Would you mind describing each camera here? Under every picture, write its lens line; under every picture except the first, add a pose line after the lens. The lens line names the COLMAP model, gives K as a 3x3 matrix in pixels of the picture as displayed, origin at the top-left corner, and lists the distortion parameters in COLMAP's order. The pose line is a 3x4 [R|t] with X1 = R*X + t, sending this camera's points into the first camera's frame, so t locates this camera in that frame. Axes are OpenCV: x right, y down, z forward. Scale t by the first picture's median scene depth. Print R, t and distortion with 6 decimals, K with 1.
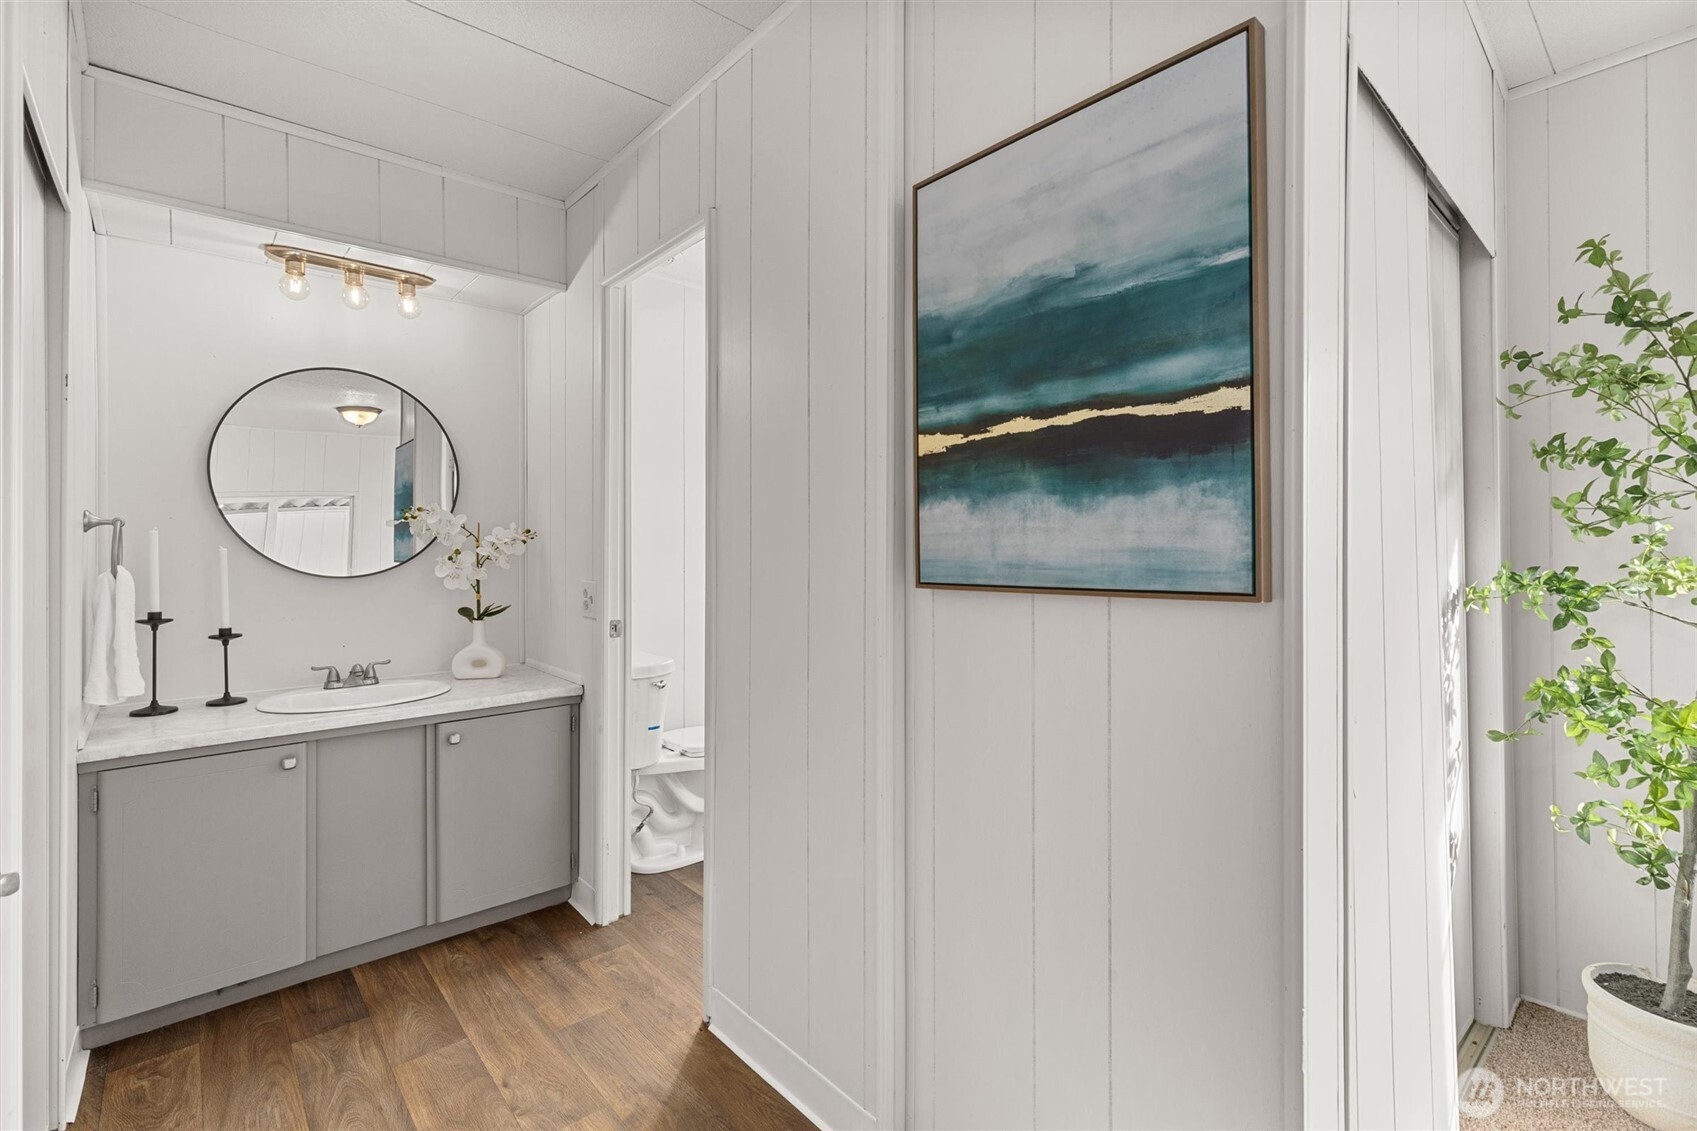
lens RADIAL K [[764.3, 0, 843.9], [0, 764.3, 552.4], [0, 0, 1]] dist [0.003427, -0.000752]
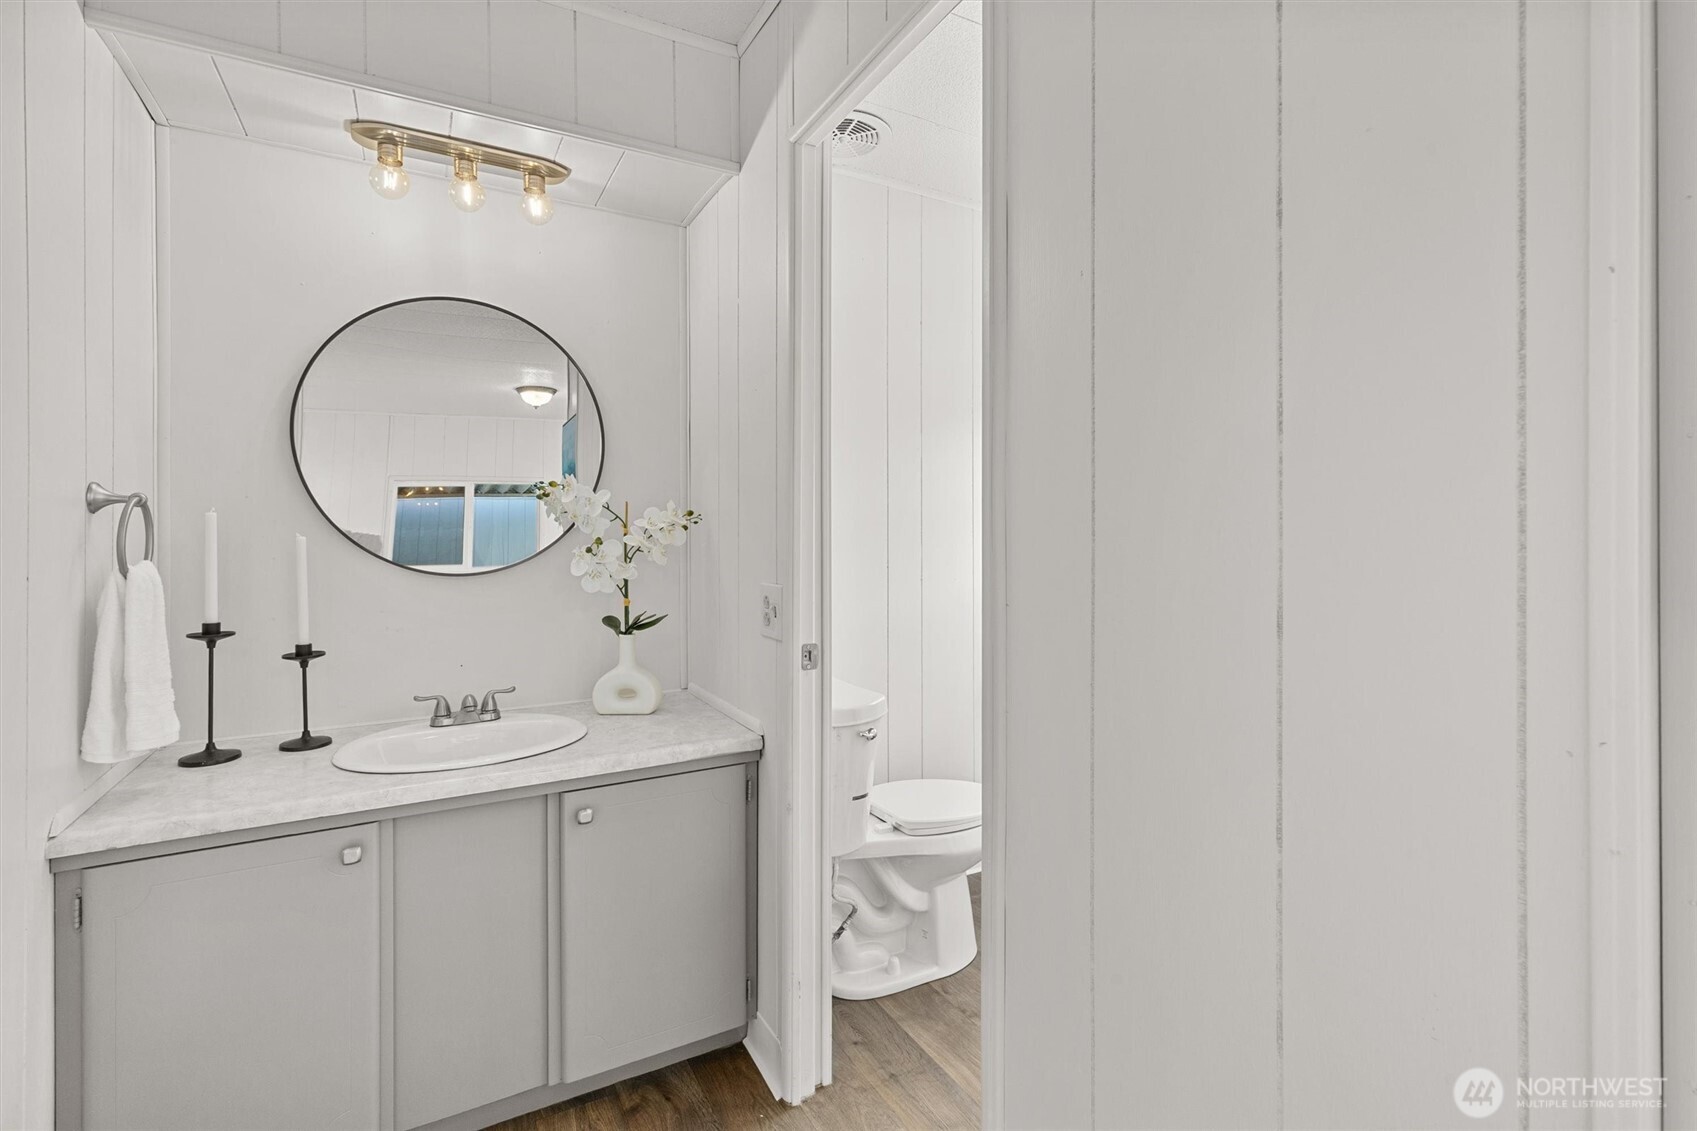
lens RADIAL K [[764.3, 0, 843.9], [0, 764.3, 552.4], [0, 0, 1]] dist [0.003427, -0.000752]
pose [[0.977382, 0.005438, -0.211412, -0.126475], [-0.001619, 0.999832, 0.018234, -0.003864], [0.211476, -0.017479, 0.977227, 0.348508]]
